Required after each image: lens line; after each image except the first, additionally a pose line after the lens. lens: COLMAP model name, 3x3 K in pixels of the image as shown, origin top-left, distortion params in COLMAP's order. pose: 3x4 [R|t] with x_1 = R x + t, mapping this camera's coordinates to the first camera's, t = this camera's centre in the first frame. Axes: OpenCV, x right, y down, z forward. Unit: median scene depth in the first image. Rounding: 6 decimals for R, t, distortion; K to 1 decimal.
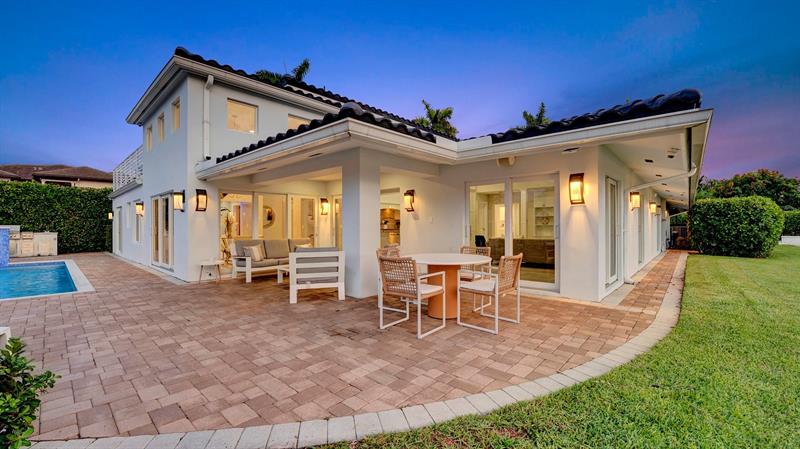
lens RADIAL K [[331.7, 0, 401.3], [0, 331.7, 223.9], [0, 0, 1]] dist [-0.009287, -0.000795]
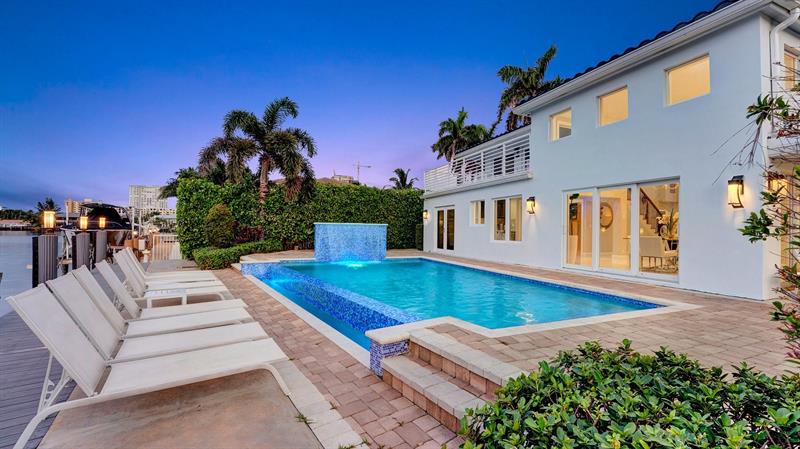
lens RADIAL K [[331.7, 0, 401.5], [0, 331.7, 223.8], [0, 0, 1]] dist [-0.009287, -0.000795]
pose [[0.904433, 0.011963, -0.426449, -0.539911], [-0.016301, 0.999846, -0.006525, 0.011462], [0.426305, 0.012853, 0.904488, 0.017582]]
